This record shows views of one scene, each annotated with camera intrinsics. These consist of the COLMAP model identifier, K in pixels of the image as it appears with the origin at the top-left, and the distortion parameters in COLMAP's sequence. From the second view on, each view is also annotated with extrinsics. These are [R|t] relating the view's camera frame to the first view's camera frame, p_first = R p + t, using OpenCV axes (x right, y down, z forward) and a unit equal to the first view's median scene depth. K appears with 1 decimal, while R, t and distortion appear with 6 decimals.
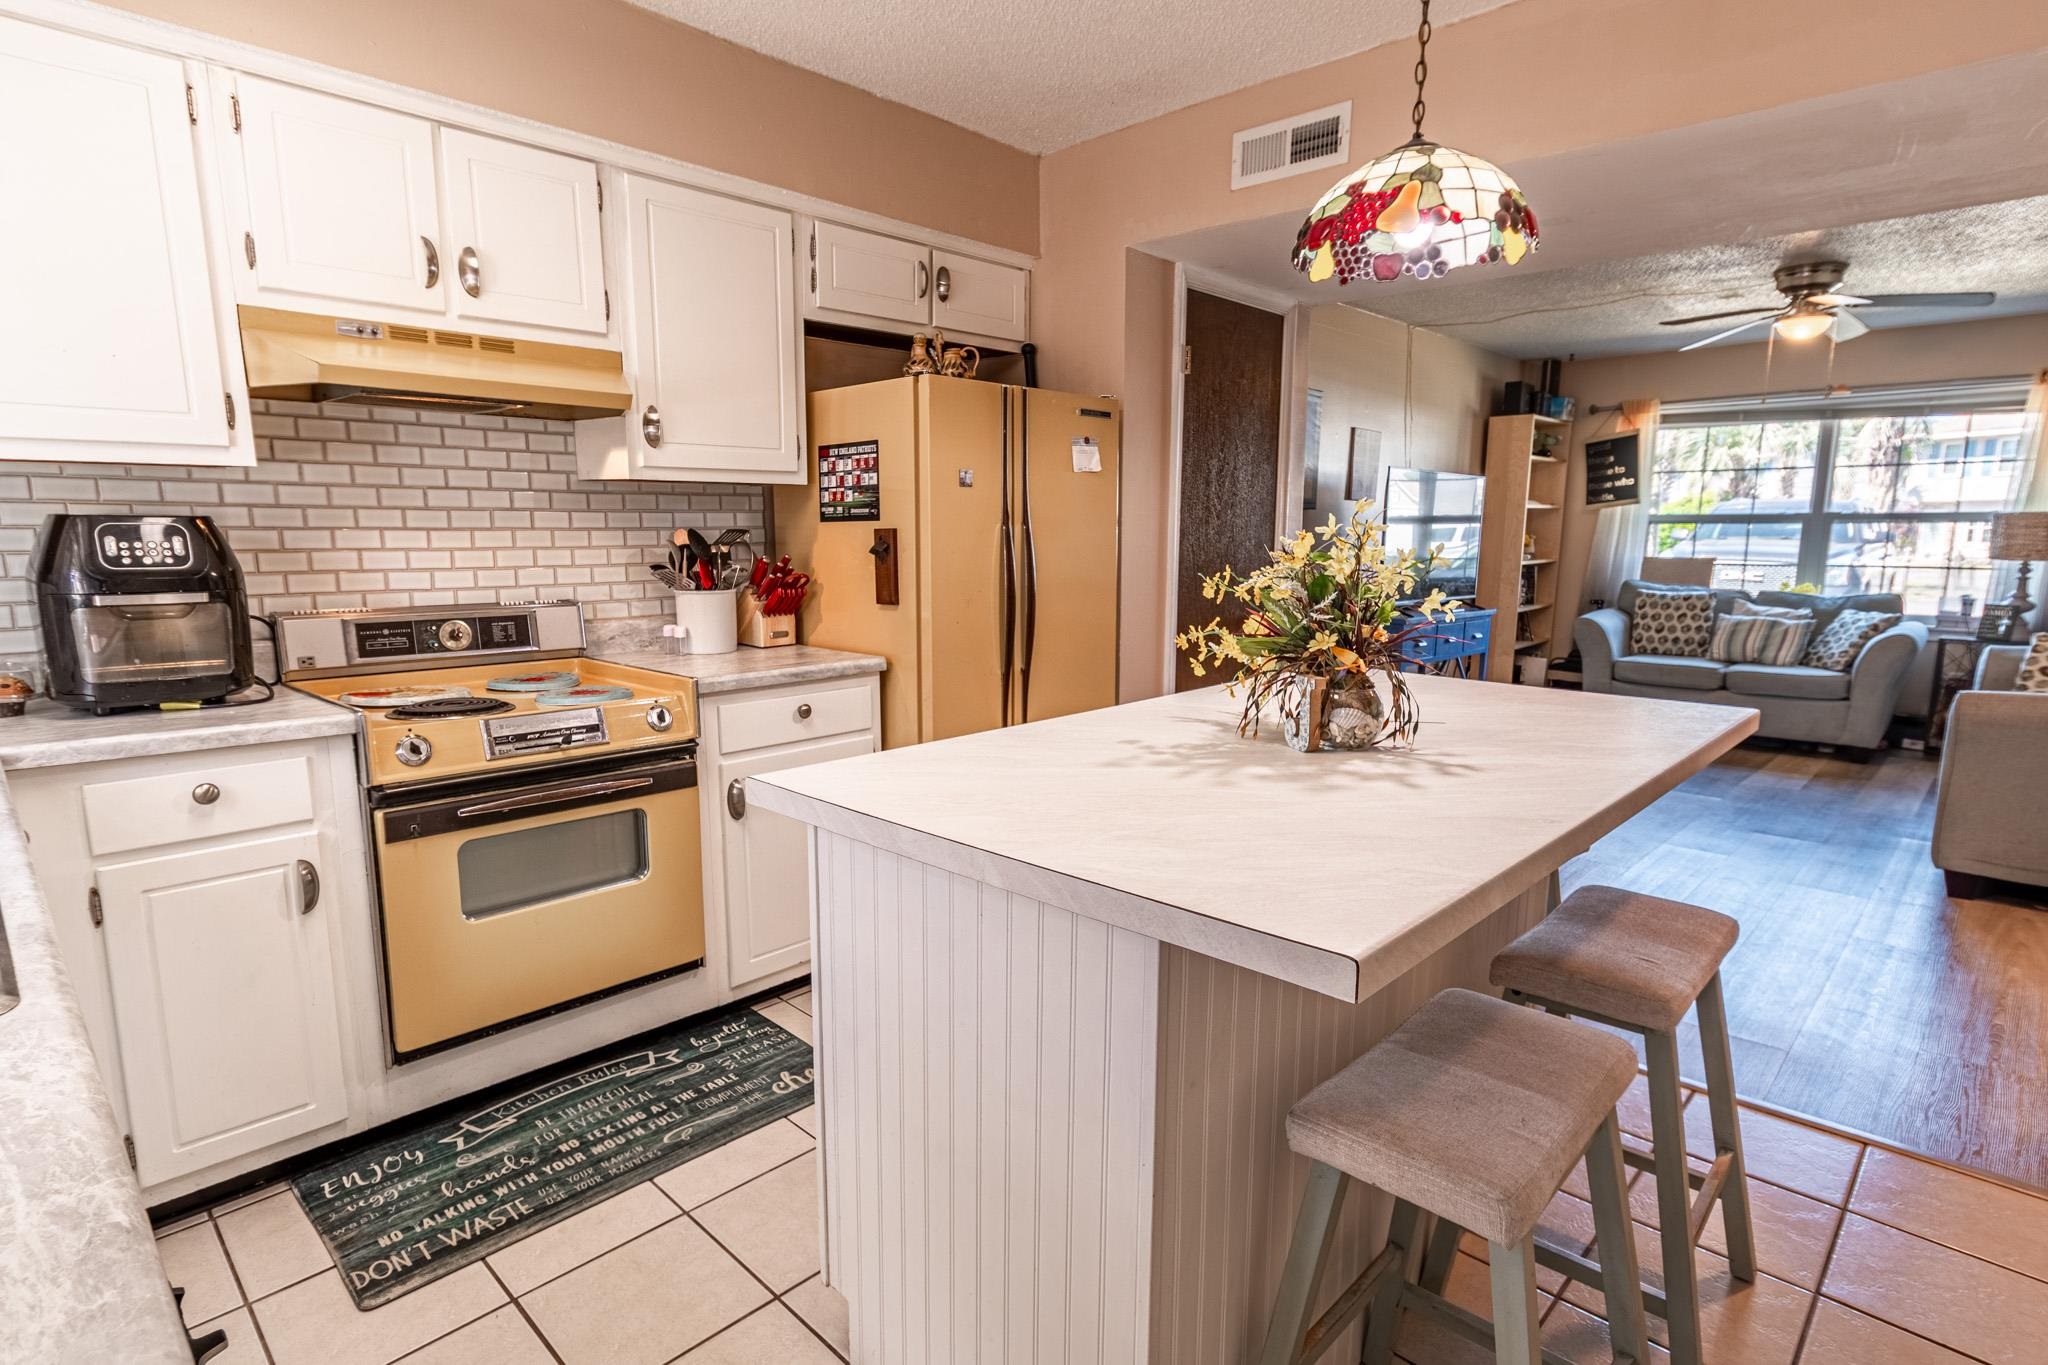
lens RADIAL K [[1036.1, 0, 1019.7], [0, 1036.1, 701.5], [0, 0, 1]] dist [0.012487, -0.002898]
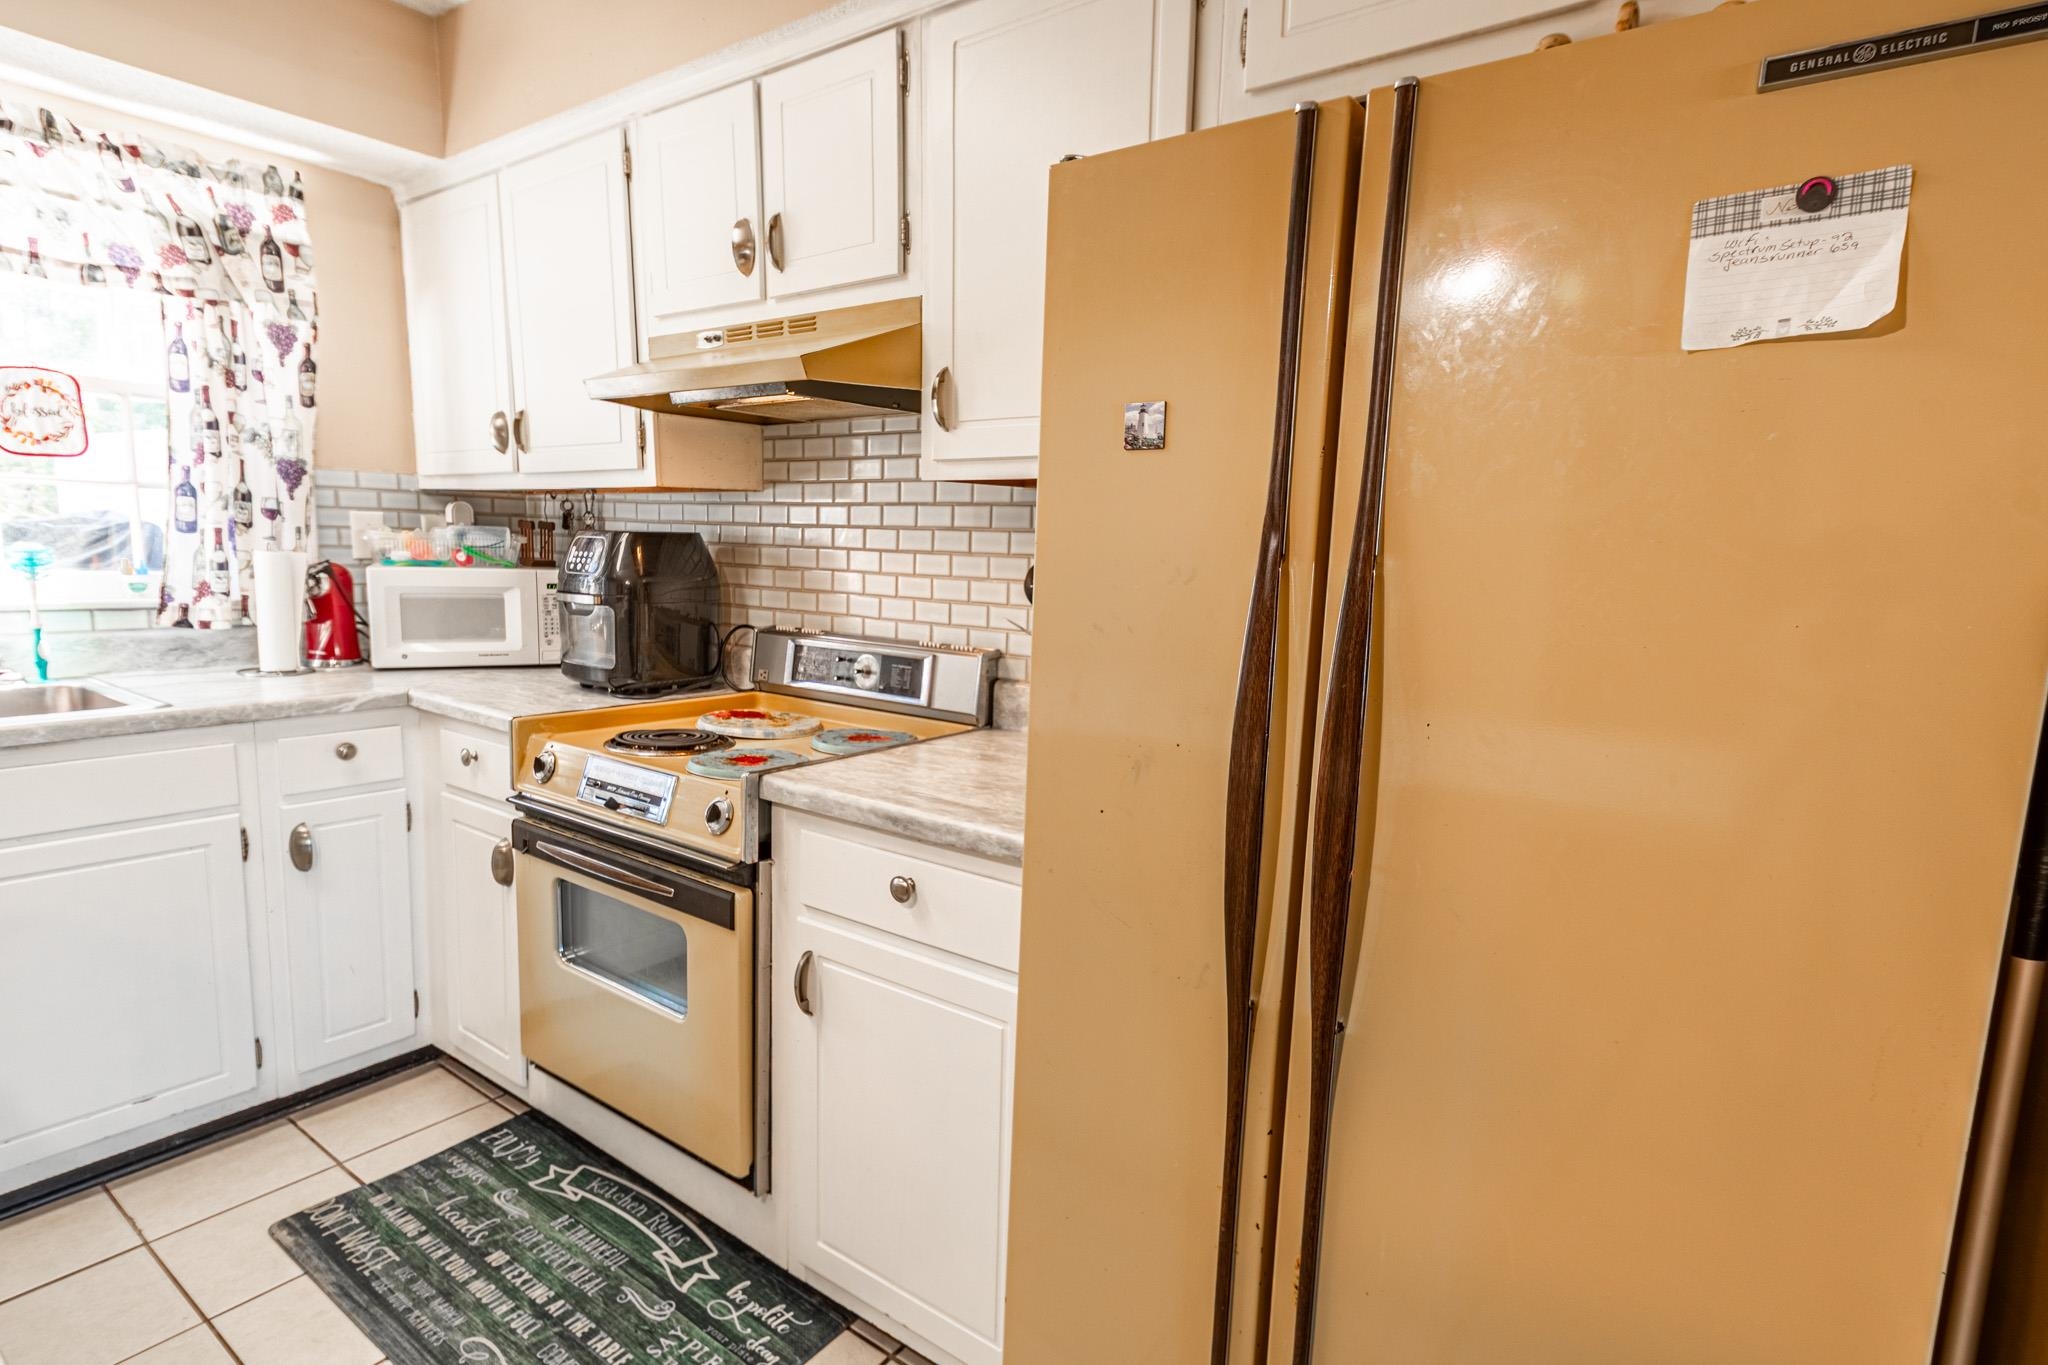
lens RADIAL K [[1036.1, 0, 1020.1], [0, 1036.1, 697.8], [0, 0, 1]] dist [0.012487, -0.002898]
pose [[0.147099, 0.145356, -0.978383, 0.138496], [-0.196414, 0.973738, 0.115136, -0.070590], [0.969424, 0.175232, 0.171786, 0.411913]]
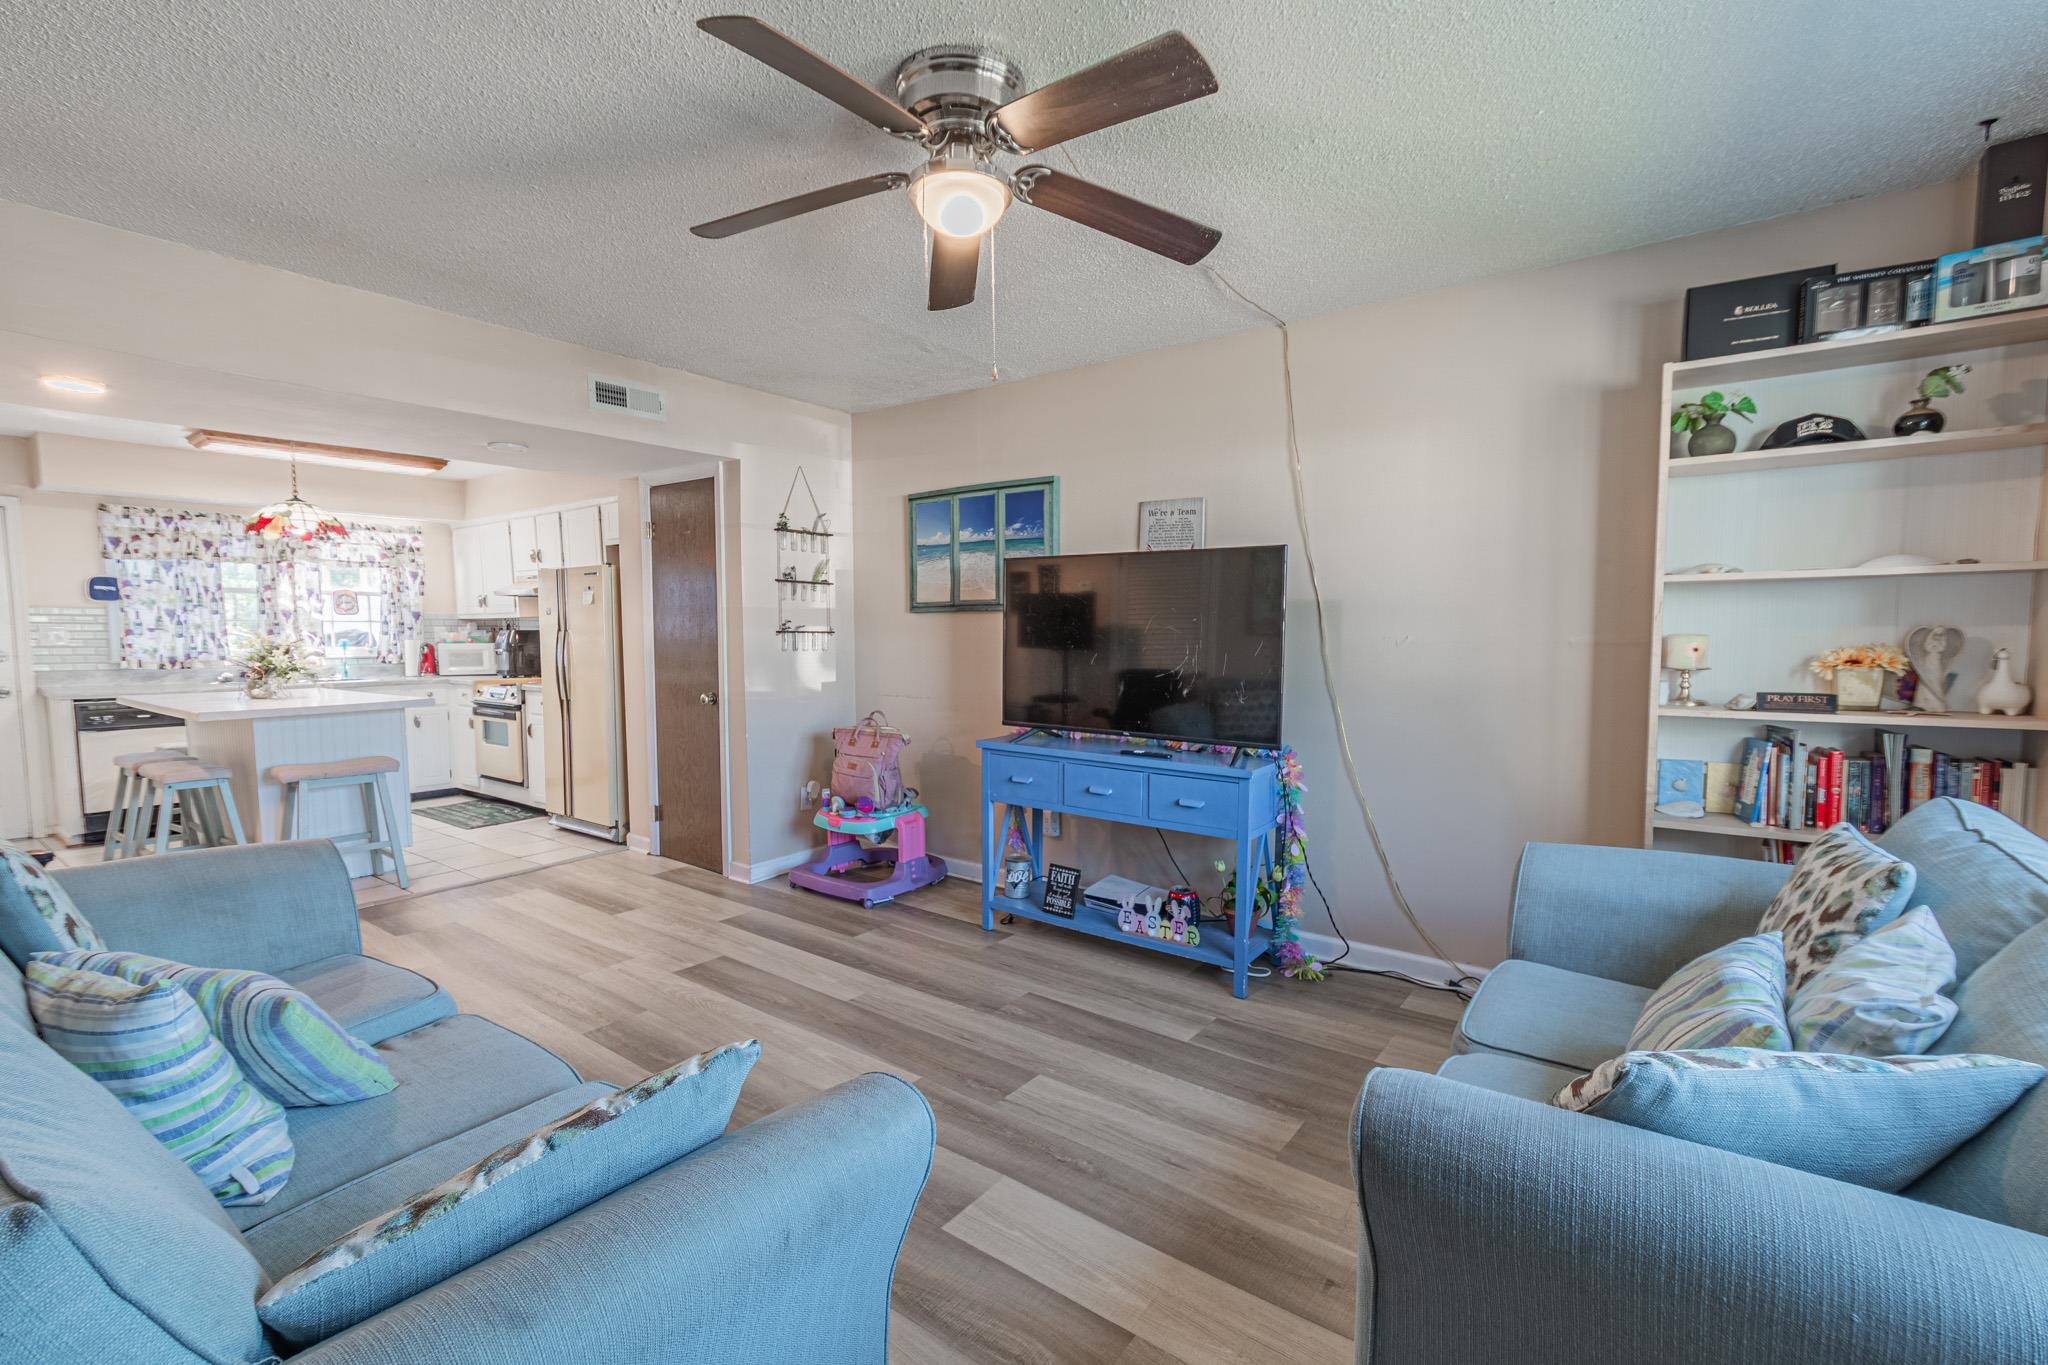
lens RADIAL K [[894.0, 0, 1016.1], [0, 894.0, 699.3], [0, 0, 1]] dist [0.010620, -0.001401]
pose [[0.130380, 0.071538, -0.988880, 0.934724], [-0.163102, 0.985353, 0.049779, -0.131238], [0.977956, 0.154798, 0.140138, 0.799082]]
